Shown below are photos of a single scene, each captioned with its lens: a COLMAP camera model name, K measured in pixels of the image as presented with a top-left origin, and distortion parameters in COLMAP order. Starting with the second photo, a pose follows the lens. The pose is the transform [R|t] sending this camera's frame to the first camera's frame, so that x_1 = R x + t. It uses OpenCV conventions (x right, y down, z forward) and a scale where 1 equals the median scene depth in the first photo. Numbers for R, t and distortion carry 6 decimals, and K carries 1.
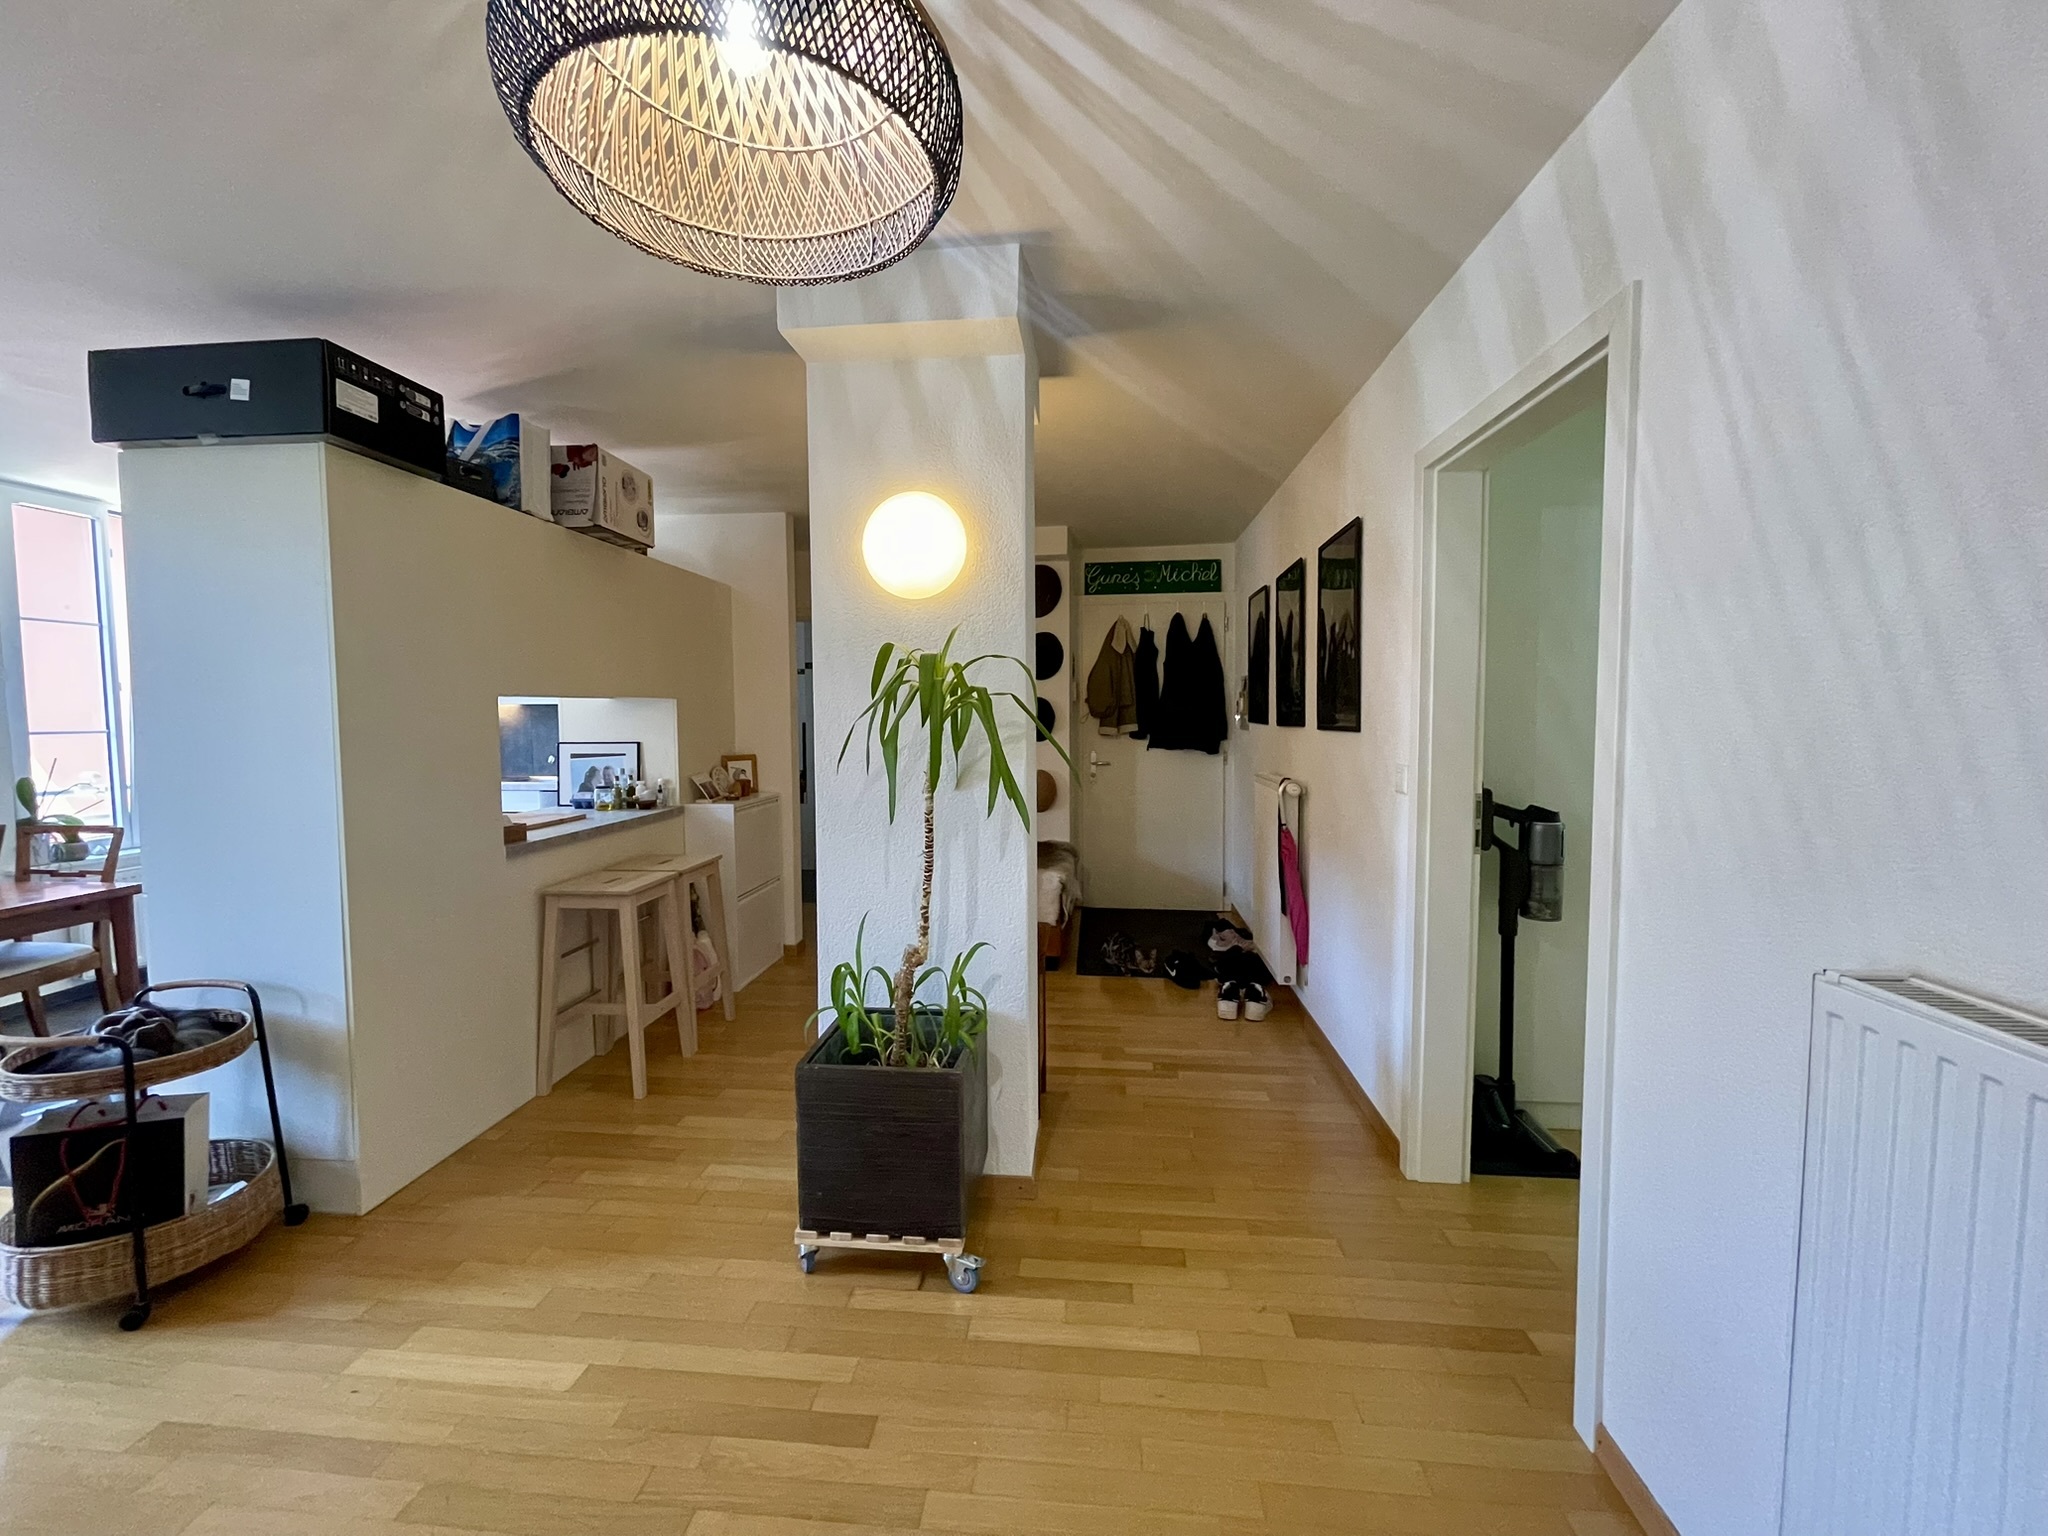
lens RADIAL K [[823.5, 0, 1020.0], [0, 823.5, 758.7], [0, 0, 1]] dist [0.002434, -0.000205]
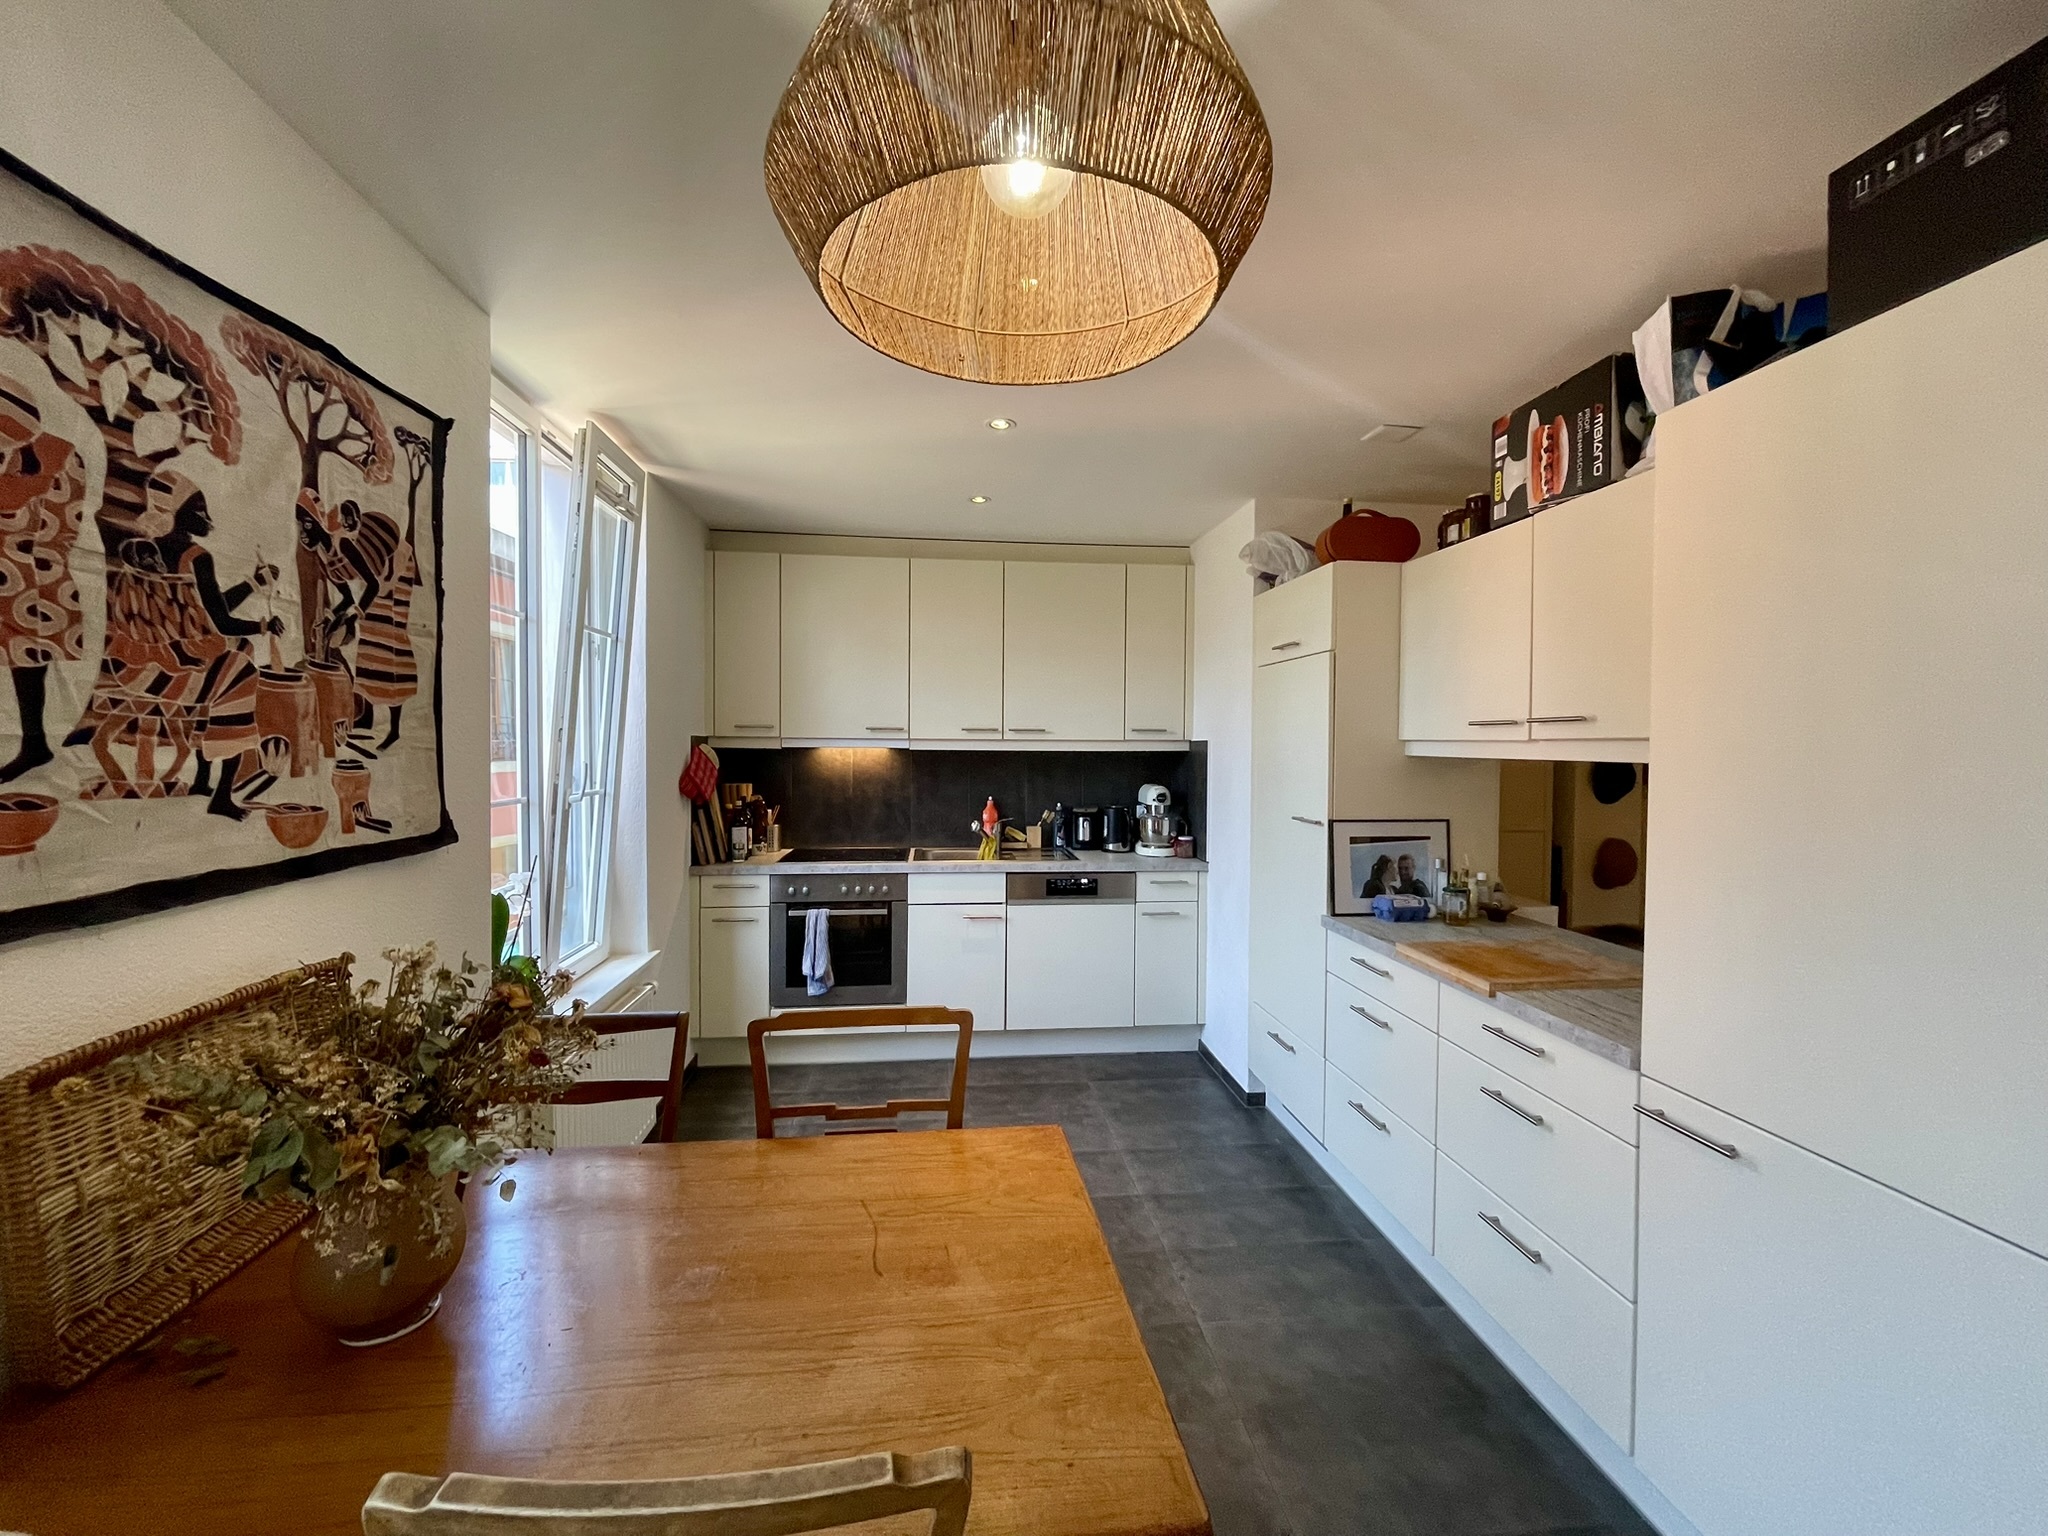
lens RADIAL K [[823.5, 0, 1020.0], [0, 823.5, 758.7], [0, 0, 1]] dist [0.002434, -0.000205]
pose [[0.982403, 0.007030, 0.186643, -0.834062], [0.000400, 0.999210, -0.039742, -0.038710], [-0.186775, 0.039117, 0.981624, 0.341659]]
